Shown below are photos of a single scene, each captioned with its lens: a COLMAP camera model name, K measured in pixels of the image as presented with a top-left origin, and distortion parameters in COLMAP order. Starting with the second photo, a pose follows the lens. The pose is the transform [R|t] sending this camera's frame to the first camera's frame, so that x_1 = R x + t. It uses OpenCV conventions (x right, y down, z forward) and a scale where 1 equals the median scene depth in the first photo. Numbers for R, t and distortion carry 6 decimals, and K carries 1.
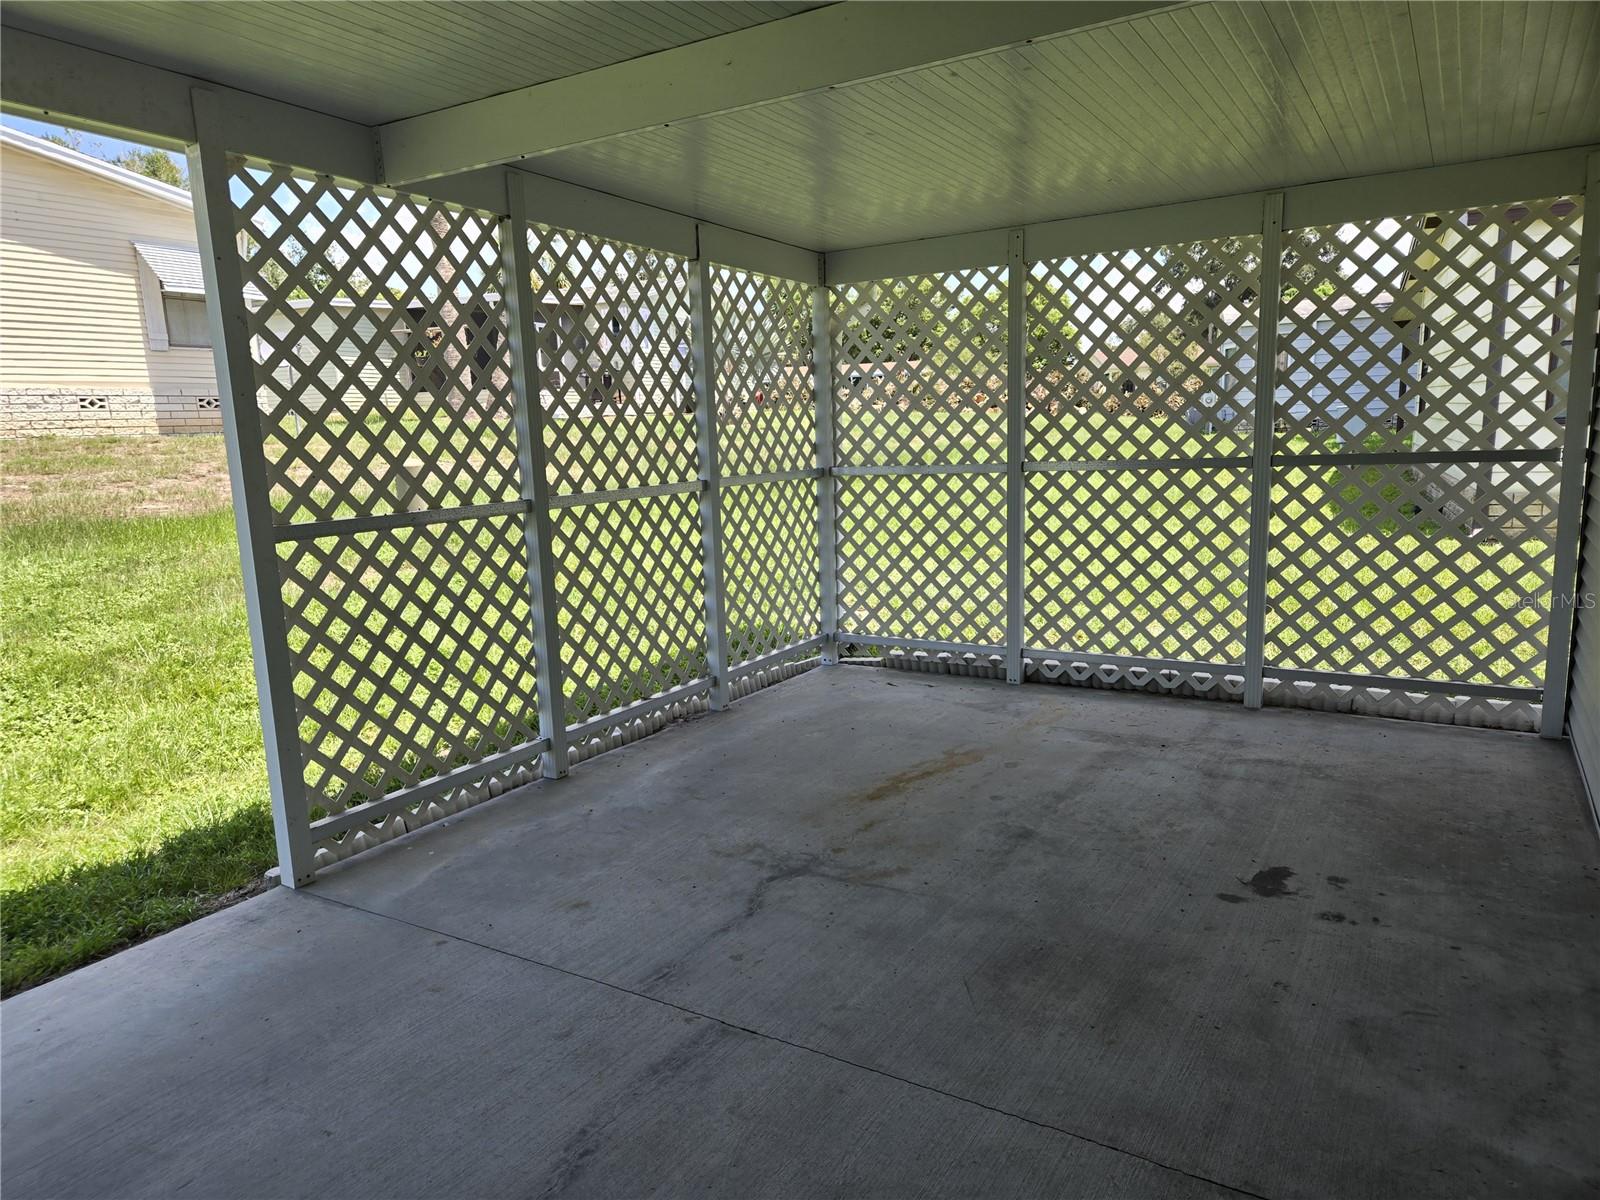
lens RADIAL K [[1076.1, 0, 802.9], [0, 1076.1, 614.9], [0, 0, 1]] dist [0.075413, -0.065369]
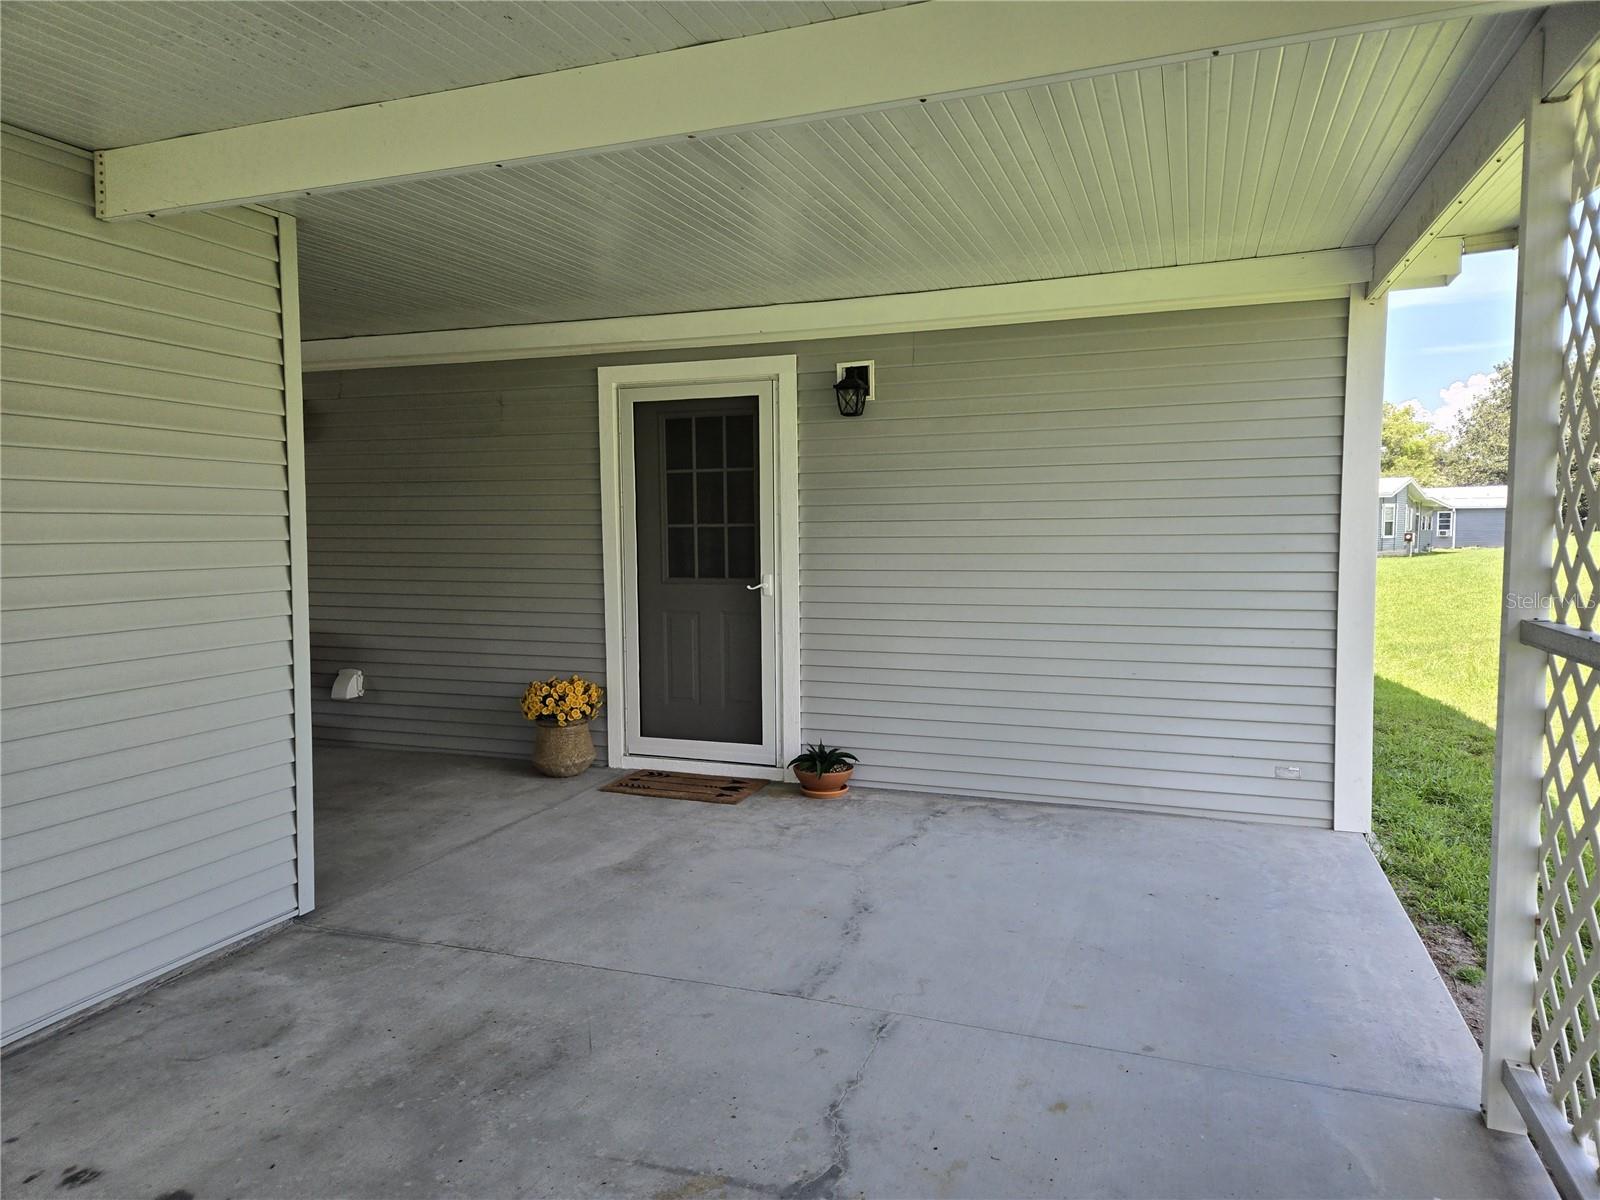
lens RADIAL K [[1076.1, 0, 802.9], [0, 1076.1, 614.9], [0, 0, 1]] dist [0.075413, -0.065369]
pose [[-0.980922, 0.061457, -0.184429, 0.122232], [0.012424, 0.966593, 0.256016, -0.346281], [0.194002, 0.248840, -0.948916, 2.015273]]
